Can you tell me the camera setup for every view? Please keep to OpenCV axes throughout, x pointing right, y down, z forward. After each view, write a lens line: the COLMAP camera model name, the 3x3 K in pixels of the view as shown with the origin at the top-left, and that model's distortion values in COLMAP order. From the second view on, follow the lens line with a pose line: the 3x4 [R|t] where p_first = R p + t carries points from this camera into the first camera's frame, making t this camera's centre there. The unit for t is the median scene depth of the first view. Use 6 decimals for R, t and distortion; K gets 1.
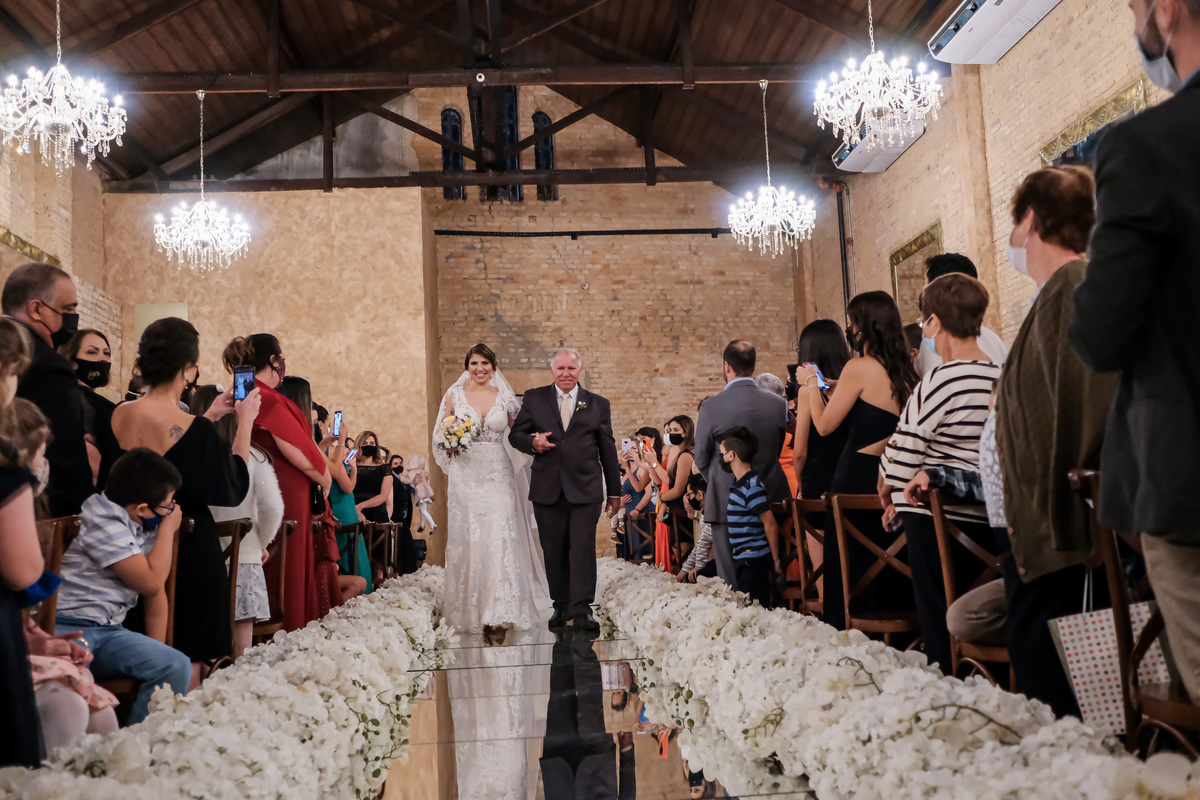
lens RADIAL K [[1255.4, 0, 600.0], [0, 1255.4, 400.0], [0, 0, 1]] dist [-0.002917, 0.255973]
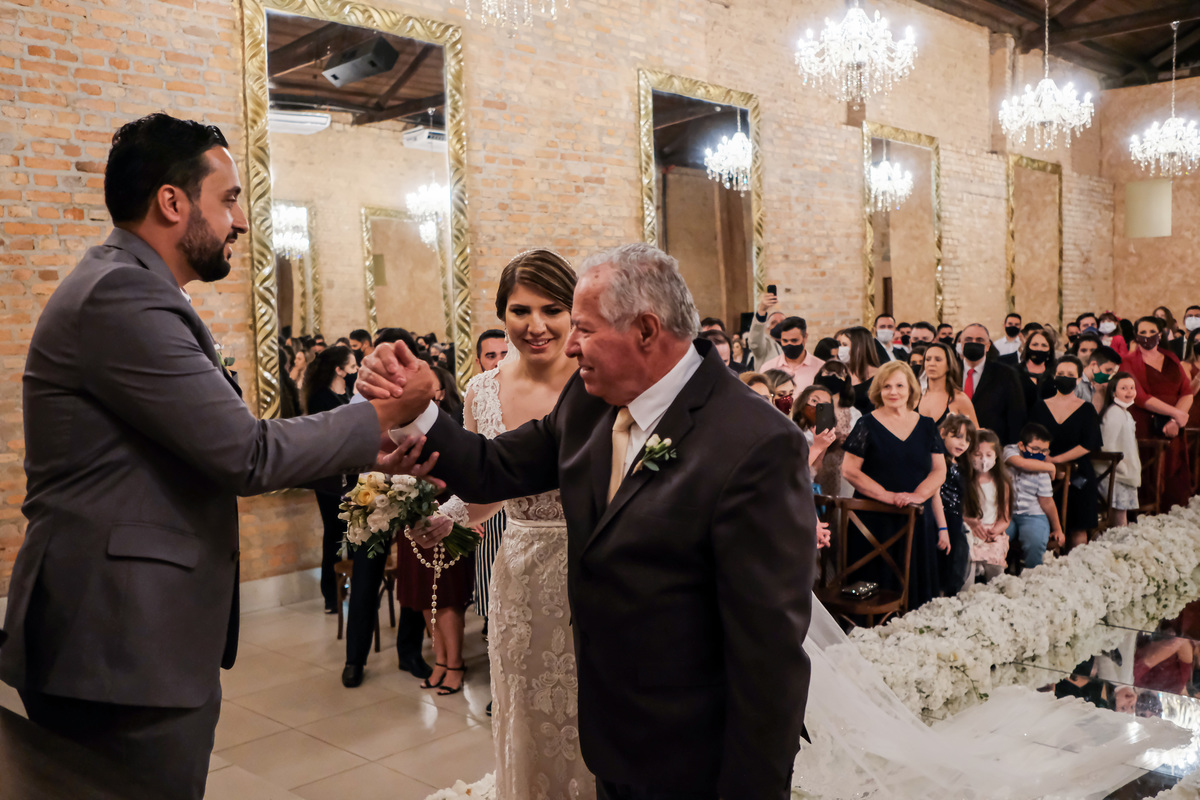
lens RADIAL K [[1255.4, 0, 600.0], [0, 1255.4, 400.0], [0, 0, 1]] dist [-0.002917, 0.255973]
pose [[0.712868, 0.063721, -0.698398, 0.131785], [0.062055, 0.986226, 0.153323, -0.089788], [0.698548, -0.152638, 0.699094, -0.225142]]
